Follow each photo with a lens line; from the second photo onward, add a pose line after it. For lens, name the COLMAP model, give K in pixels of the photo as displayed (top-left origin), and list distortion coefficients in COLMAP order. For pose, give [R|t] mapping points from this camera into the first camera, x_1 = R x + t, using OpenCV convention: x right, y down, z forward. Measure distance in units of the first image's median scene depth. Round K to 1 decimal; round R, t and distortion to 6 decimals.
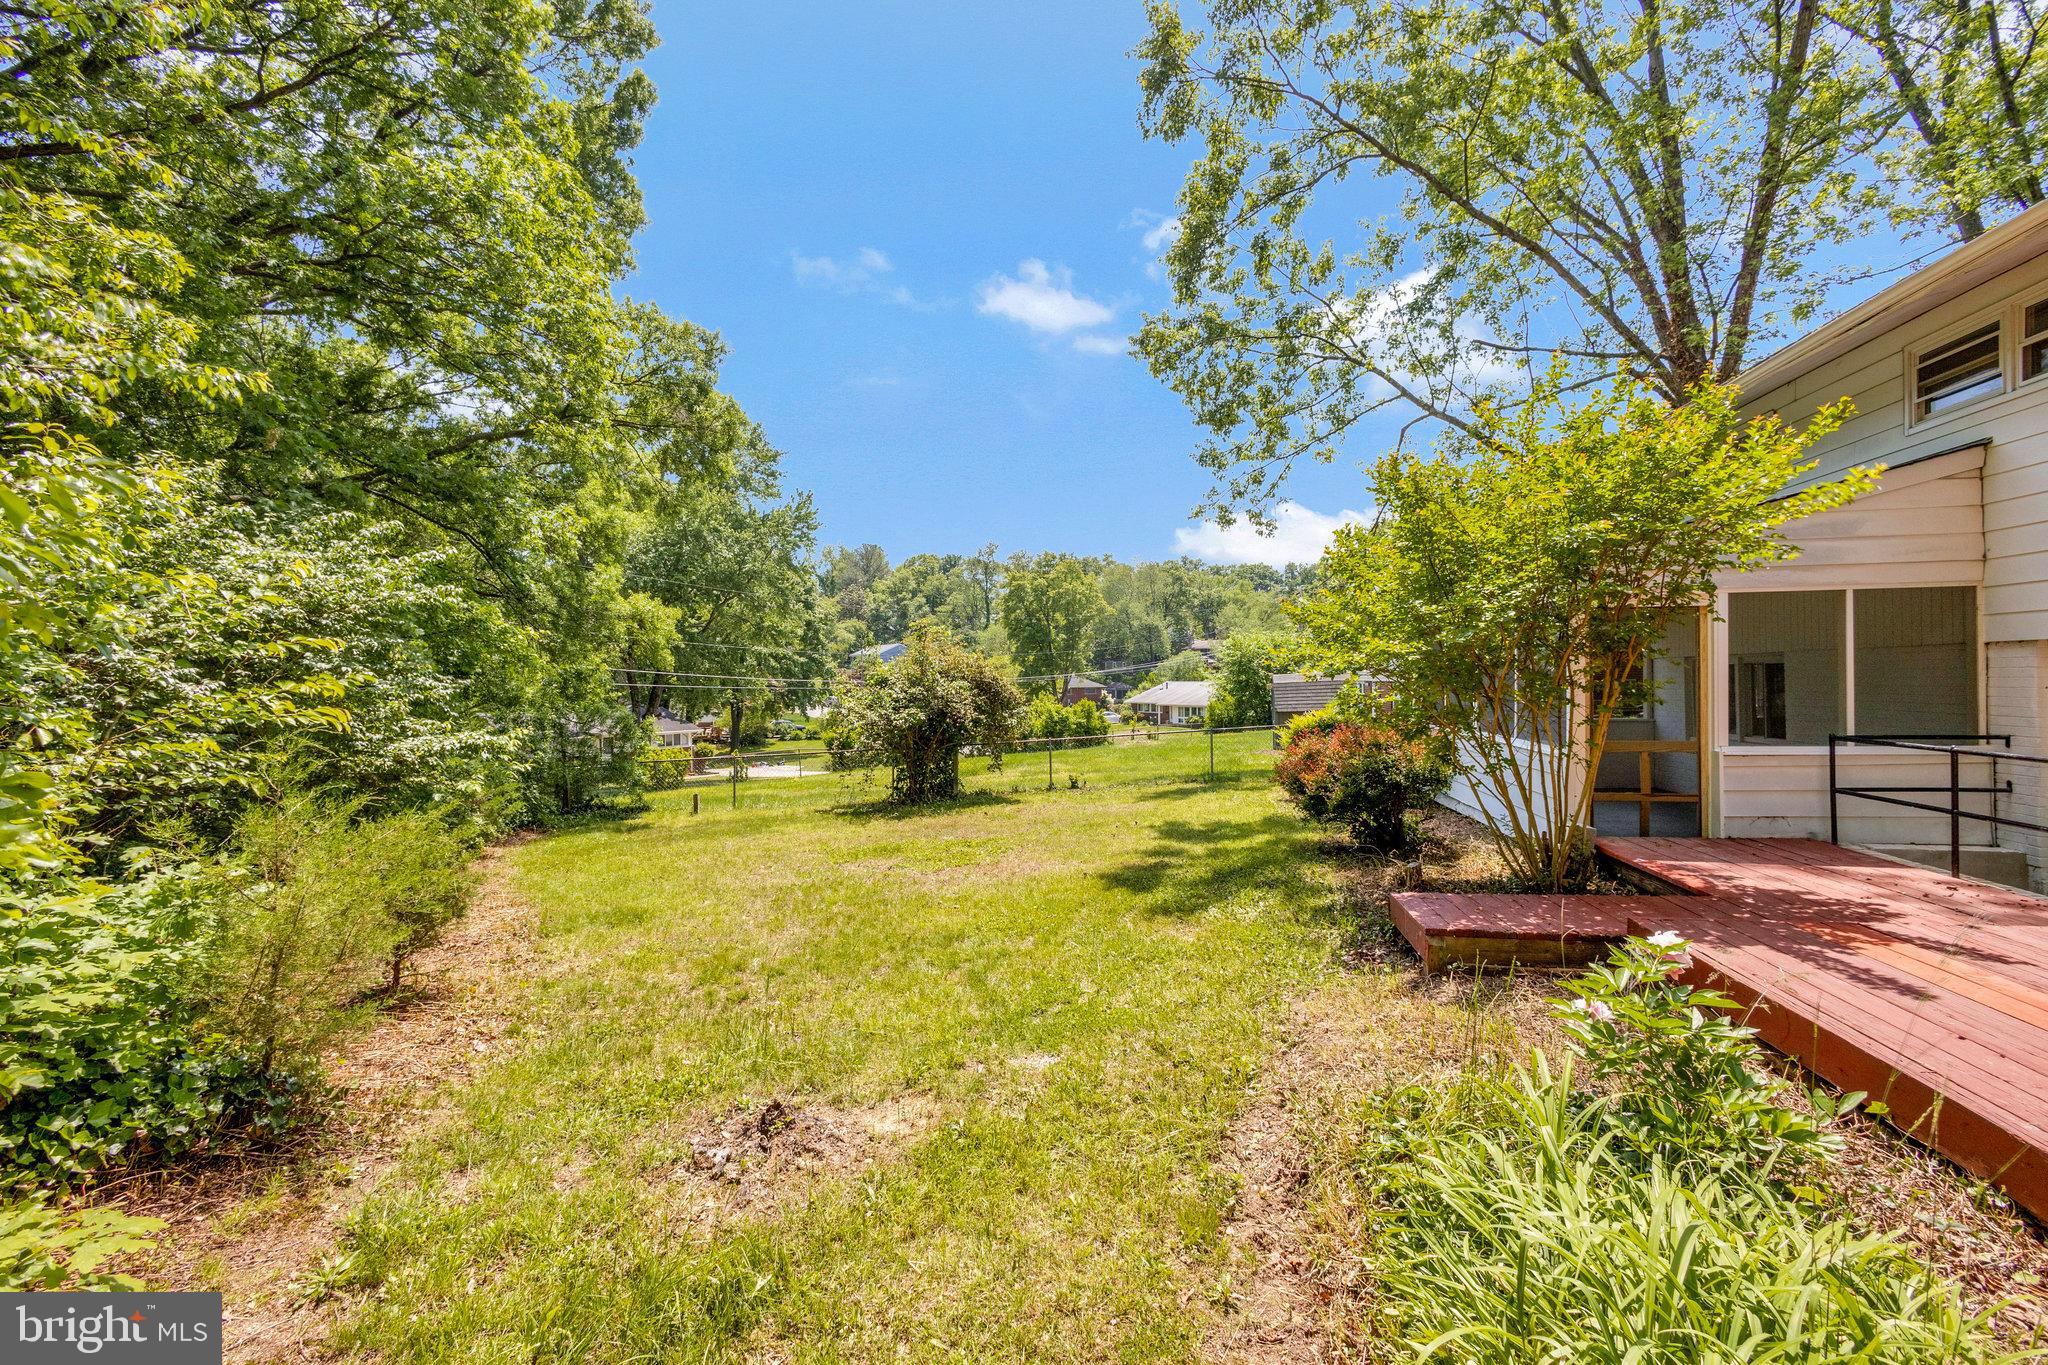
lens RADIAL K [[936.1, 0, 1017.3], [0, 936.1, 673.0], [0, 0, 1]] dist [-0.001142, -0.000318]
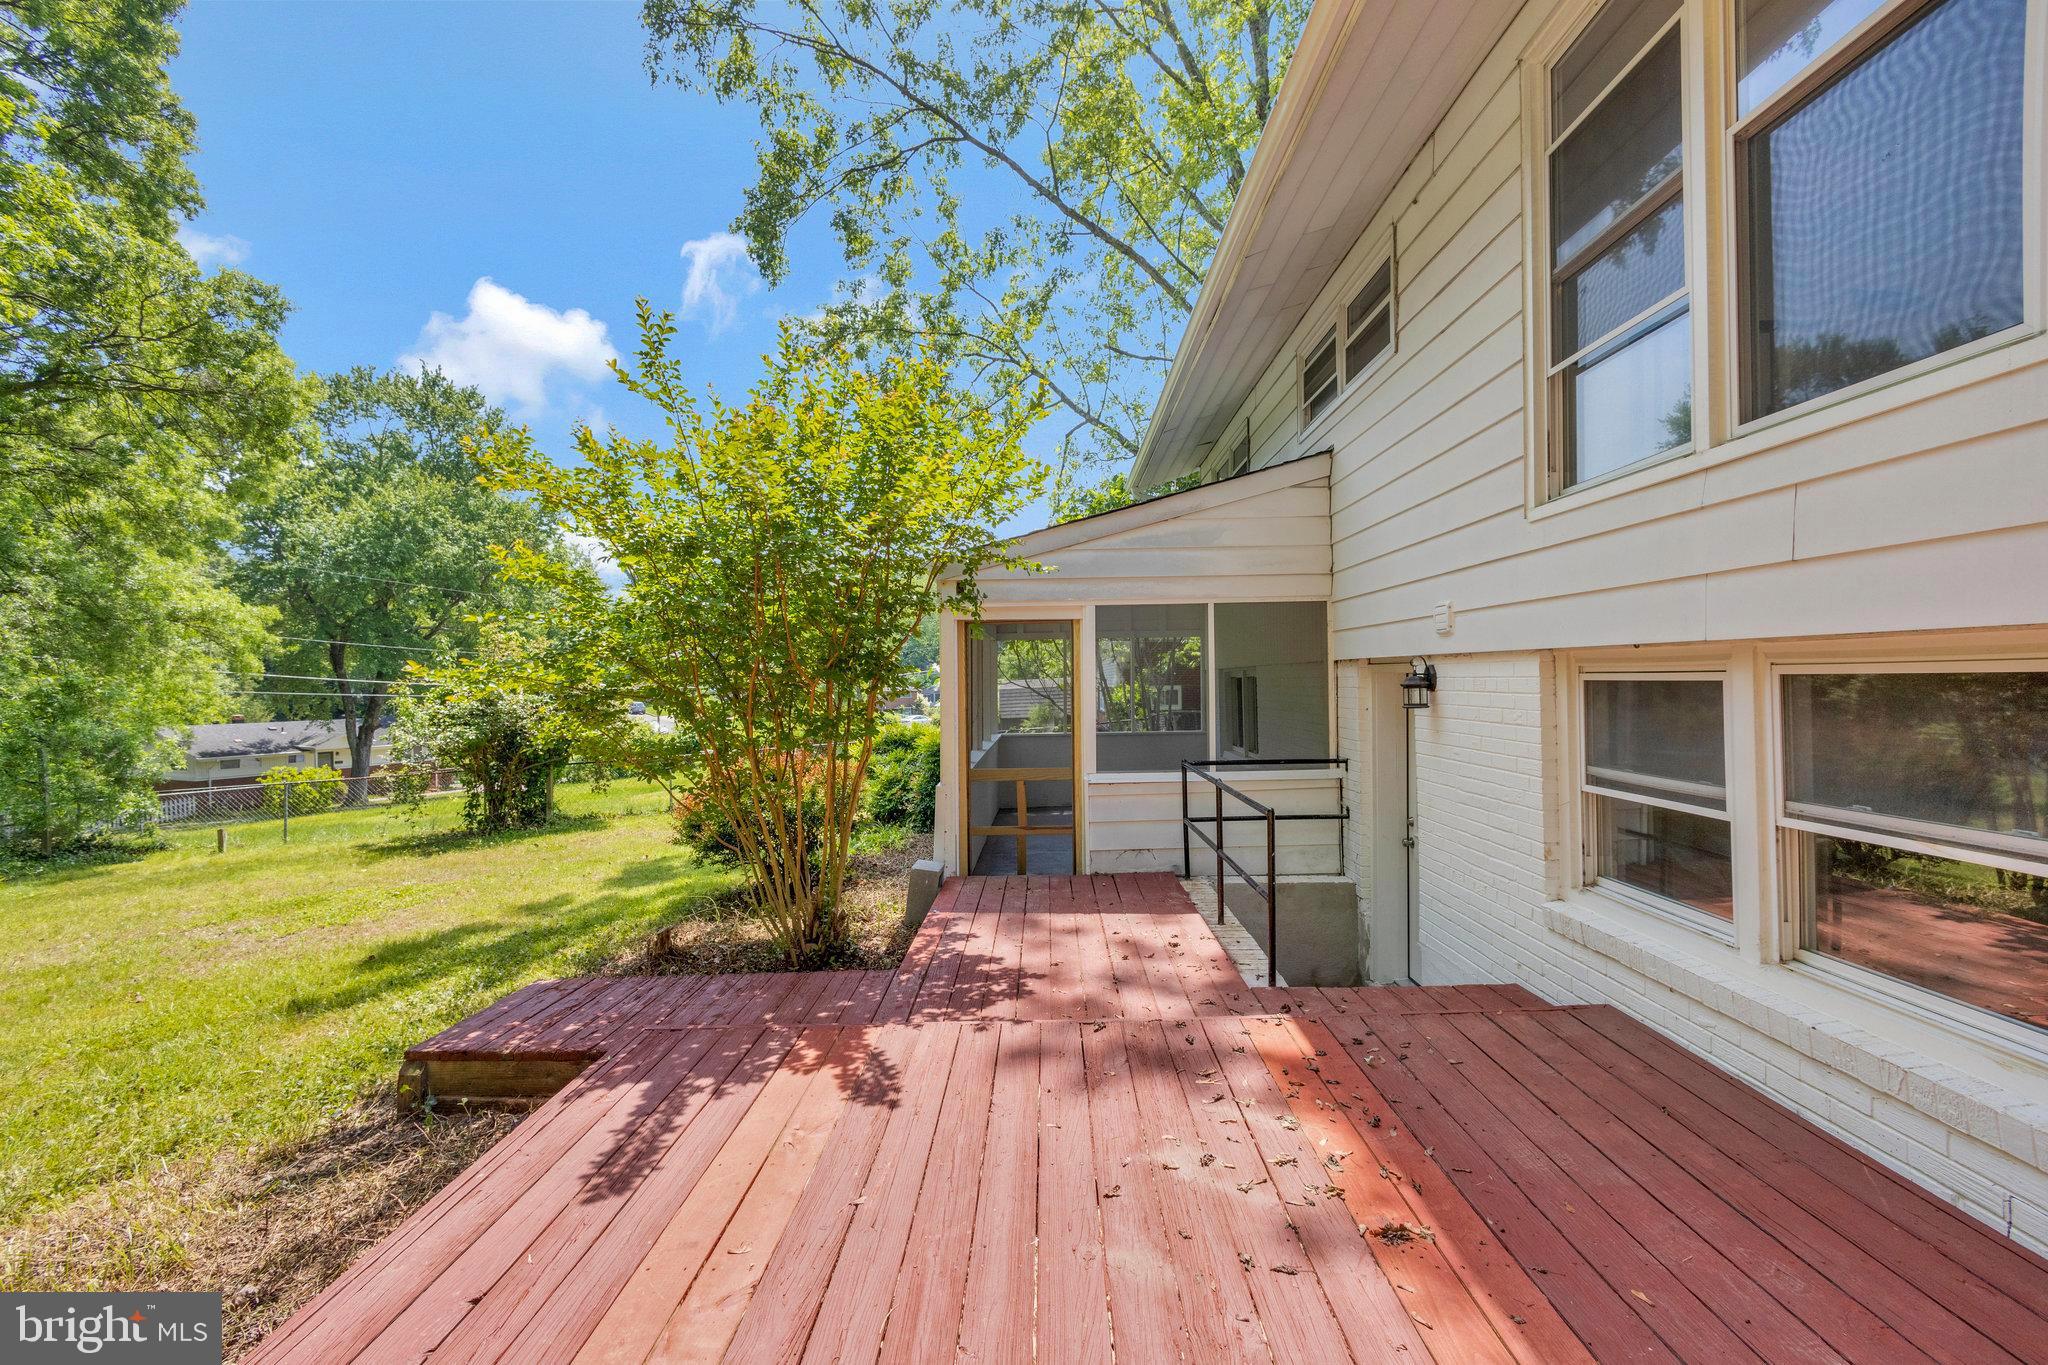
lens RADIAL K [[936.1, 0, 1017.3], [0, 936.1, 673.0], [0, 0, 1]] dist [-0.001142, -0.000318]
pose [[0.984580, 0.001370, 0.174929, 0.518989], [-0.000384, 0.999984, -0.005670, -0.013716], [-0.174934, 0.005515, 0.984565, 0.113933]]
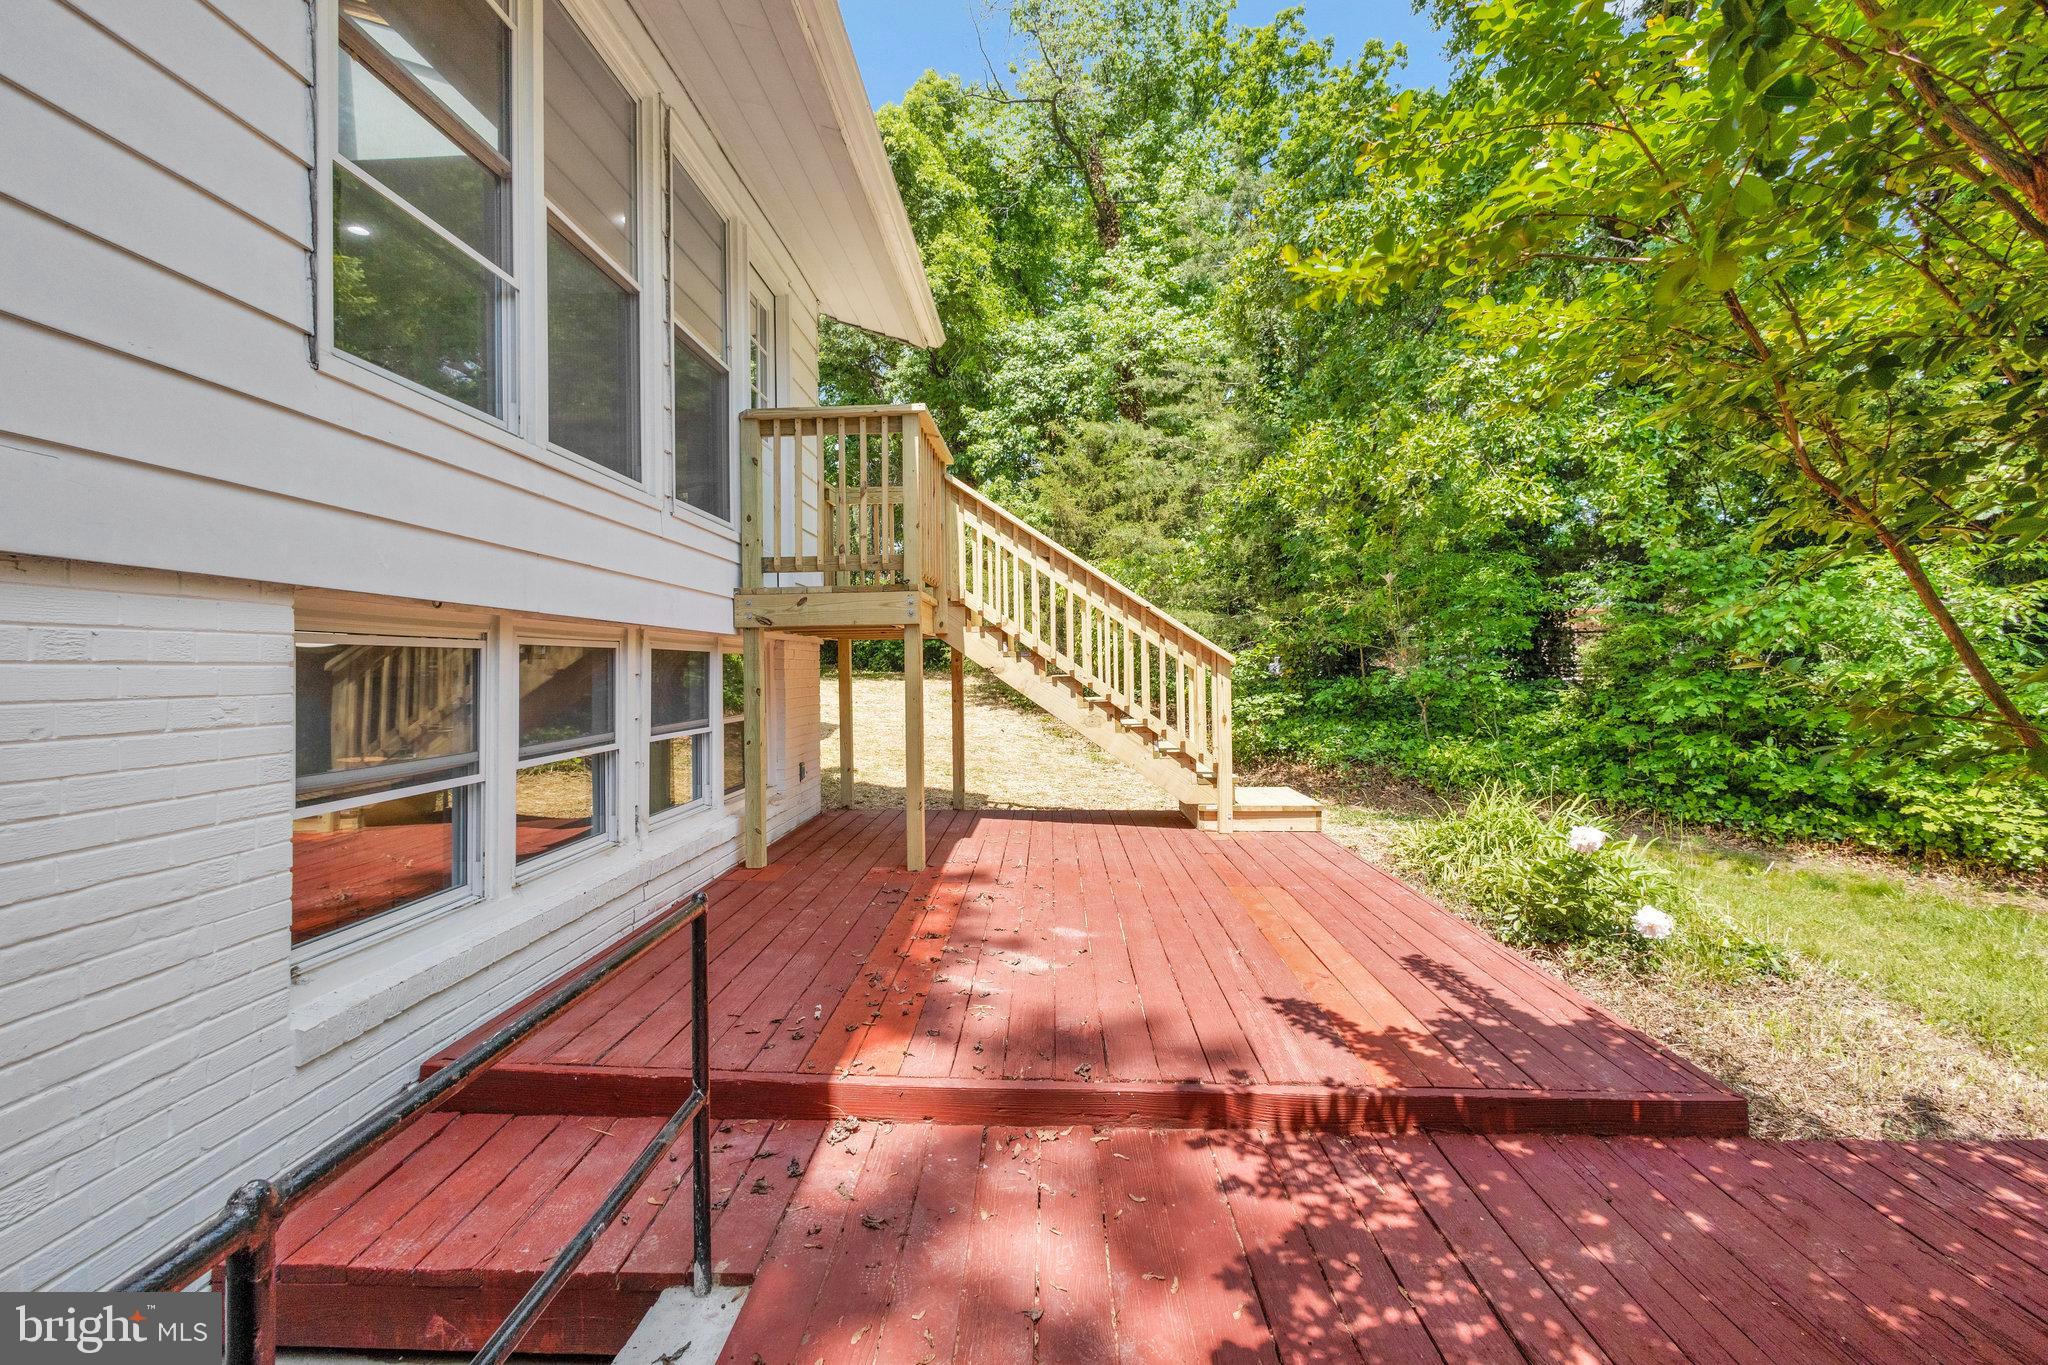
lens RADIAL K [[936.1, 0, 1017.3], [0, 936.1, 673.0], [0, 0, 1]] dist [-0.001142, -0.000318]
pose [[-0.983848, 0.036998, -0.175140, 0.791061], [0.035086, 0.999286, 0.014006, 0.005232], [0.175534, 0.007635, -0.984444, 1.181109]]
